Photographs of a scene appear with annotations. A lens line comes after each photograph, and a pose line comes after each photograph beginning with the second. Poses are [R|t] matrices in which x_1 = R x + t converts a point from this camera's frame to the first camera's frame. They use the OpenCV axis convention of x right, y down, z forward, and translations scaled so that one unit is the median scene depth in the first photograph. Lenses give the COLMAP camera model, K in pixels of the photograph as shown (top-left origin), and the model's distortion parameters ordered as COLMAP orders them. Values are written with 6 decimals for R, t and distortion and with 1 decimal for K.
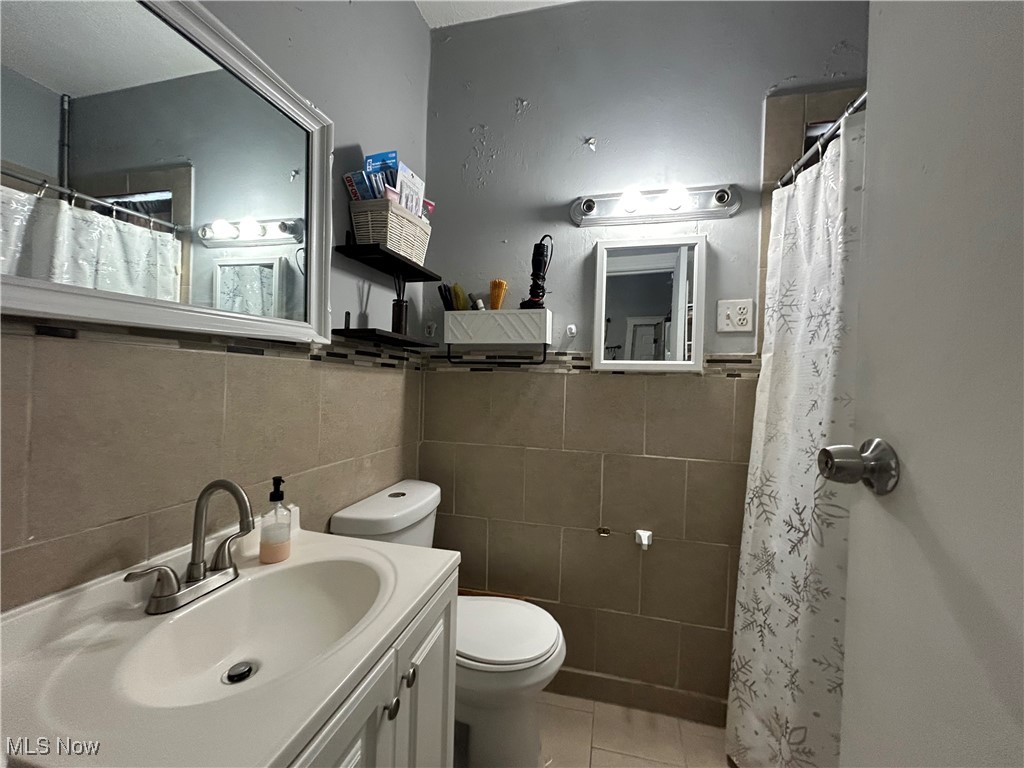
lens RADIAL K [[410.7, 0, 513.9], [0, 410.7, 380.6], [0, 0, 1]] dist [-0.001099, 0.000271]
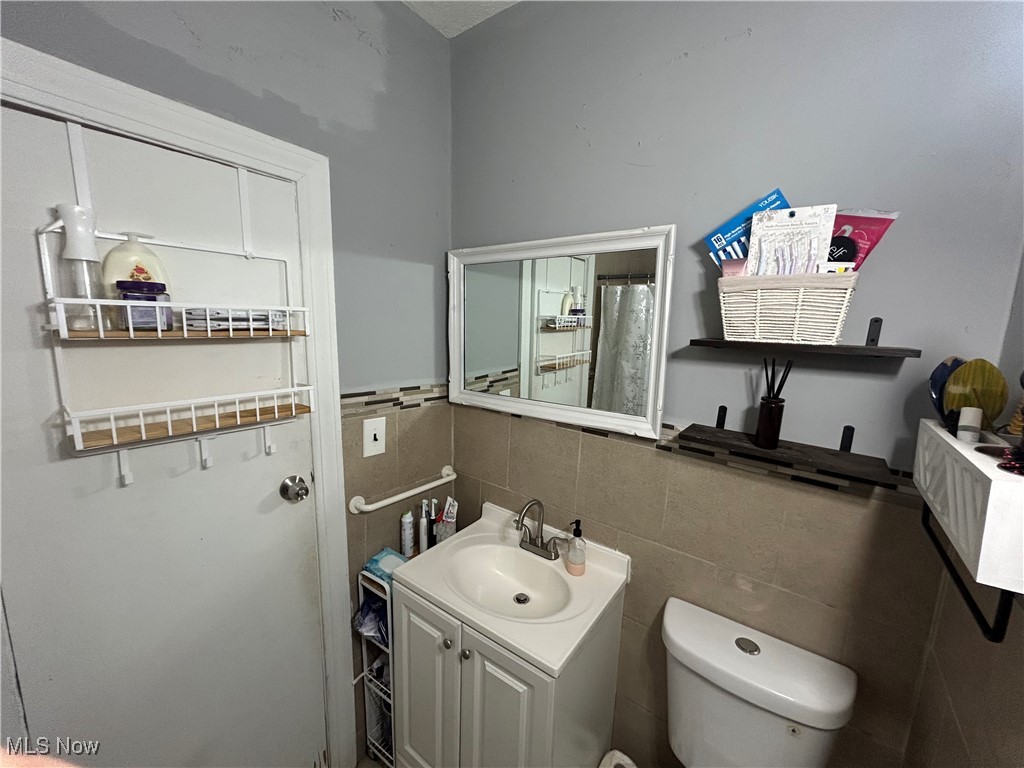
lens RADIAL K [[410.7, 0, 514.7], [0, 410.7, 384.3], [0, 0, 1]] dist [-0.001099, 0.000271]
pose [[-0.365184, 0.118412, -0.923374, 0.545213], [-0.049302, 0.988026, 0.146201, -0.306001], [0.929629, 0.098915, -0.354973, 0.847278]]
